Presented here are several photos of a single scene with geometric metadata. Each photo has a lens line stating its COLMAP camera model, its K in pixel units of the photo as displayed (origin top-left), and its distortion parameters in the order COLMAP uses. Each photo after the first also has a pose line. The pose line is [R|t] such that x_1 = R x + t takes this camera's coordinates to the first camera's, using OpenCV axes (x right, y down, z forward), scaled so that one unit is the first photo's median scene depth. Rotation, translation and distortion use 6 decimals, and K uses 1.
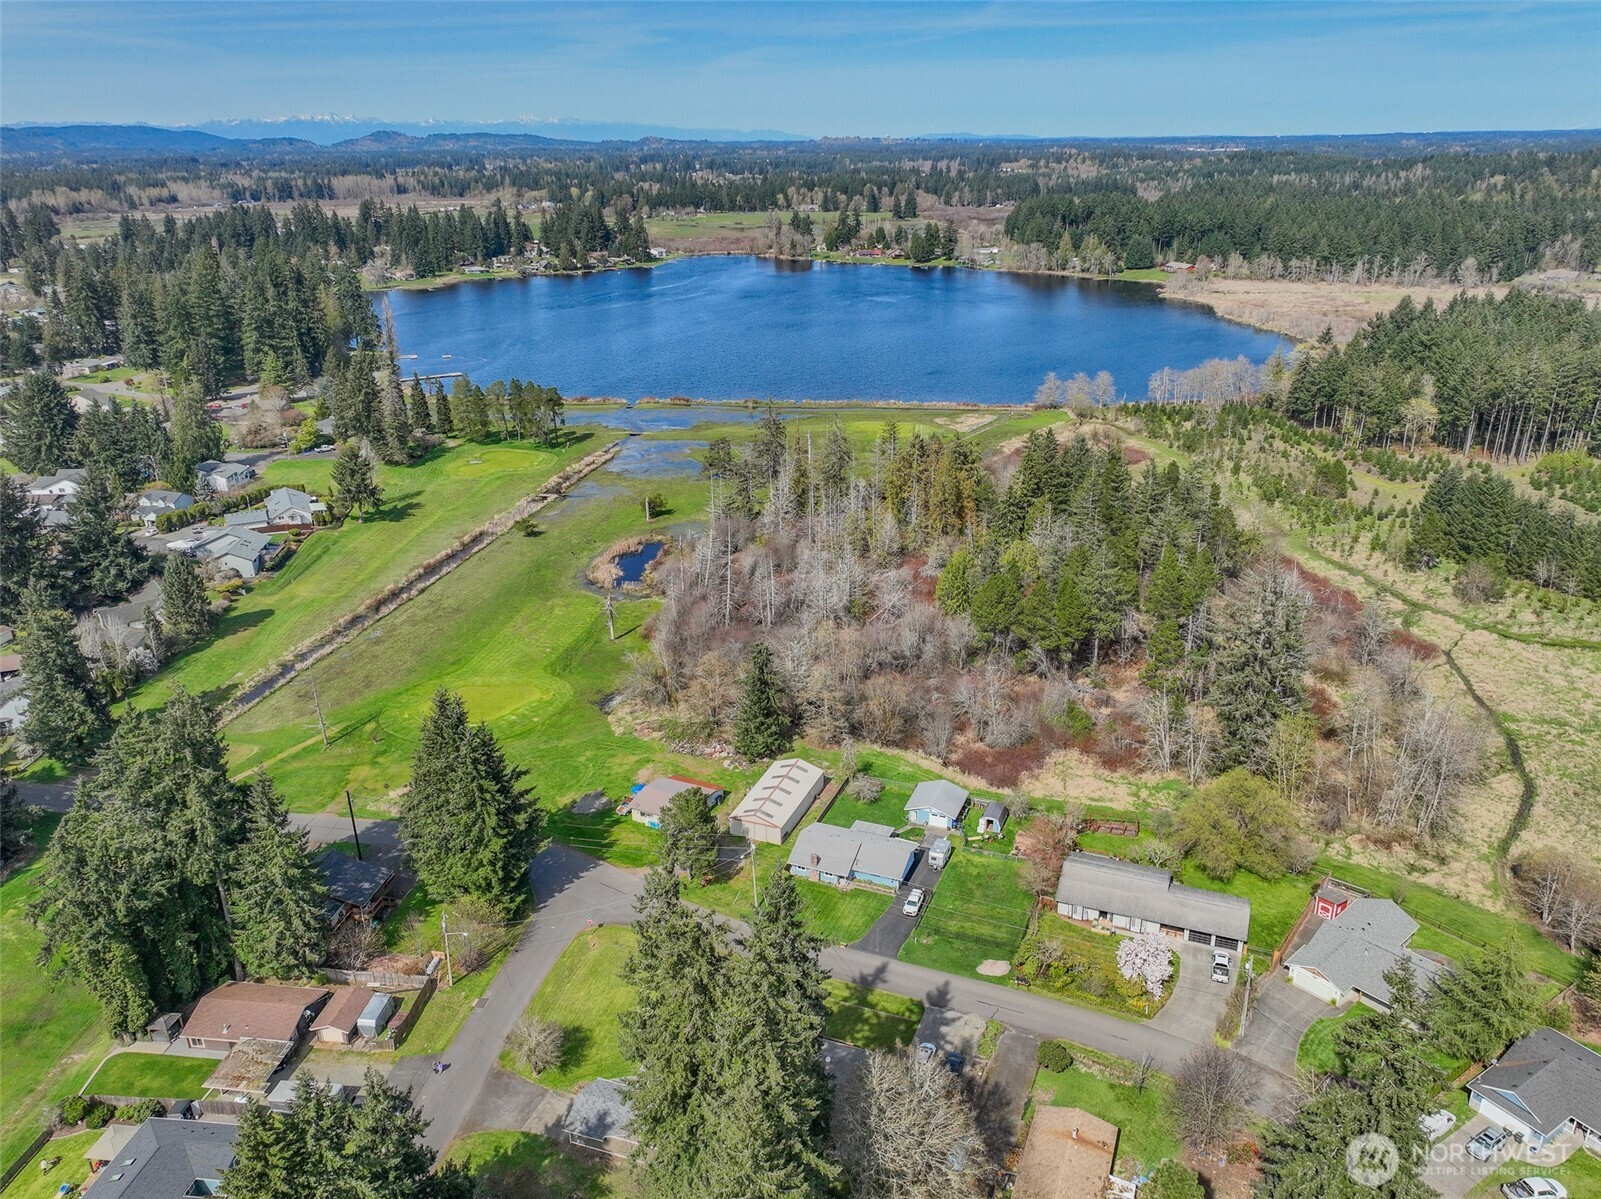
lens RADIAL K [[1164.9, 0, 811.5], [0, 1164.9, 599.7], [0, 0, 1]] dist [0.004650, 0.005644]
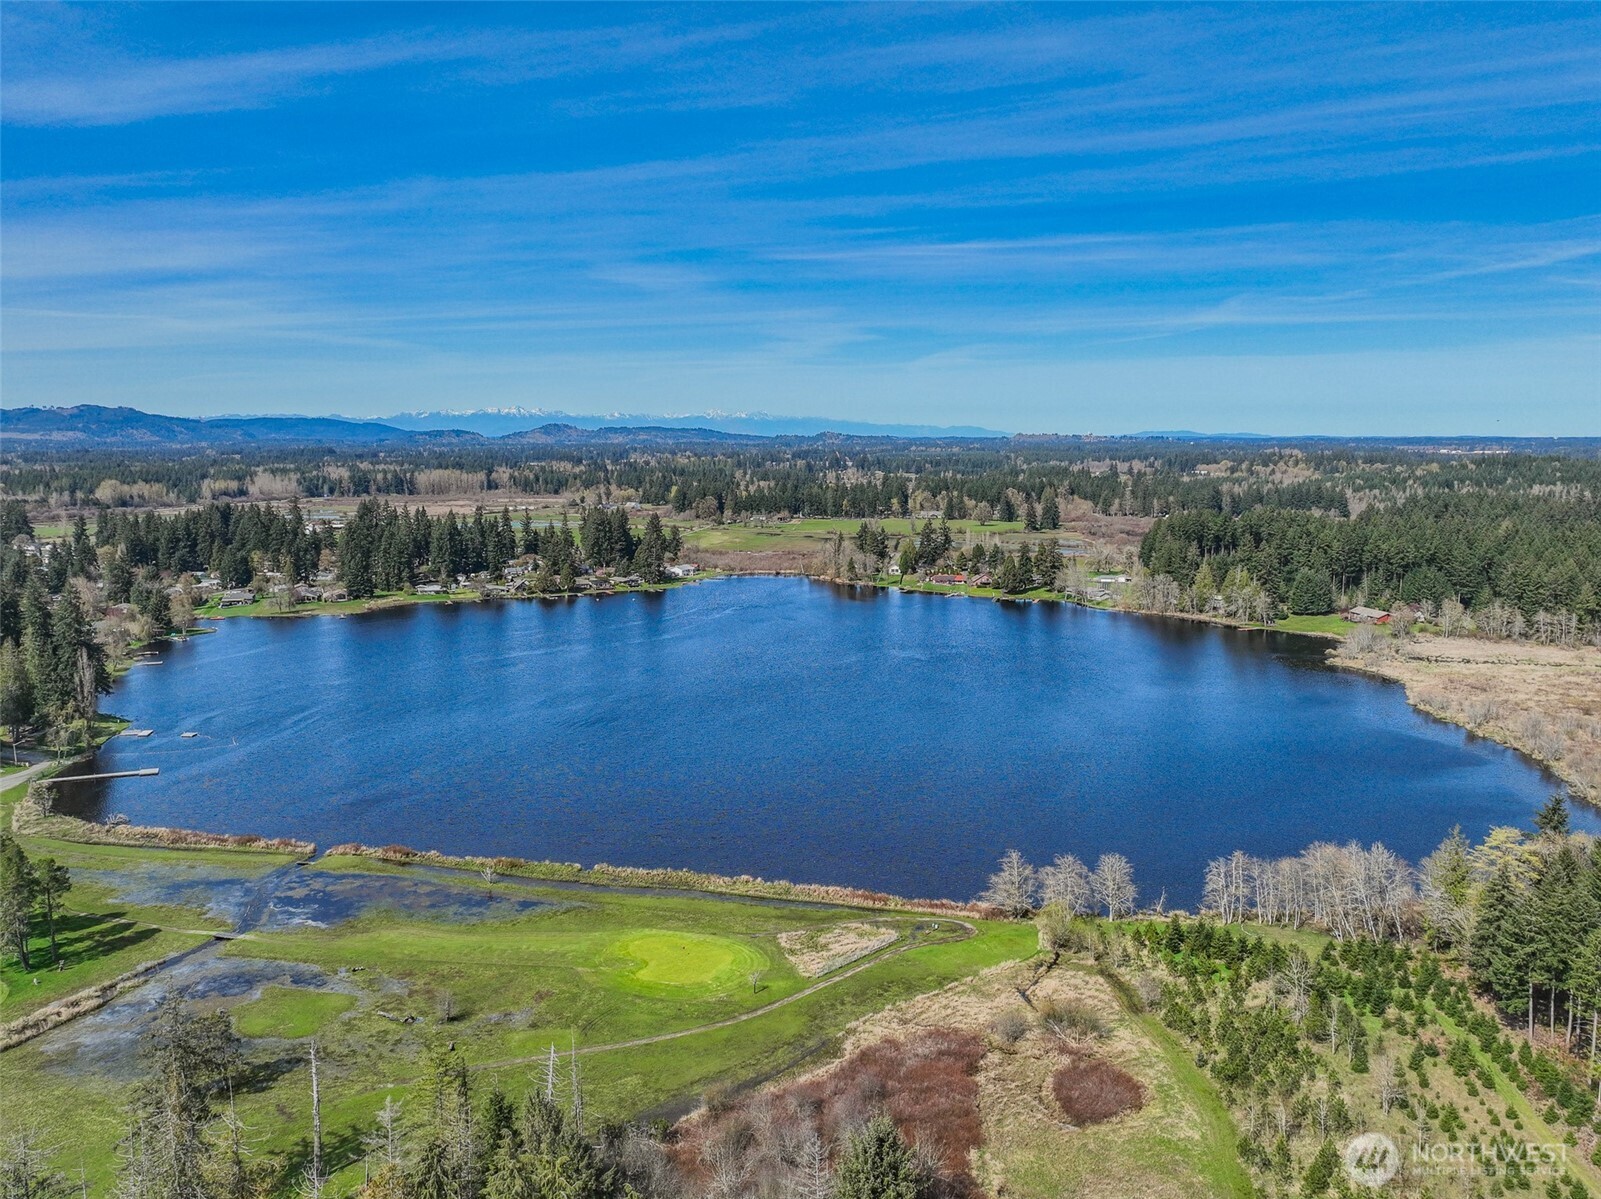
lens RADIAL K [[1361.4, 0, 800.5], [0, 1361.4, 599.5], [0, 0, 1]] dist [0.005721, 0.004095]
pose [[0.989390, 0.026572, -0.142836, 0.084067], [-0.061858, 0.966615, -0.248656, -0.062478], [0.131460, 0.254853, 0.958002, 0.153777]]
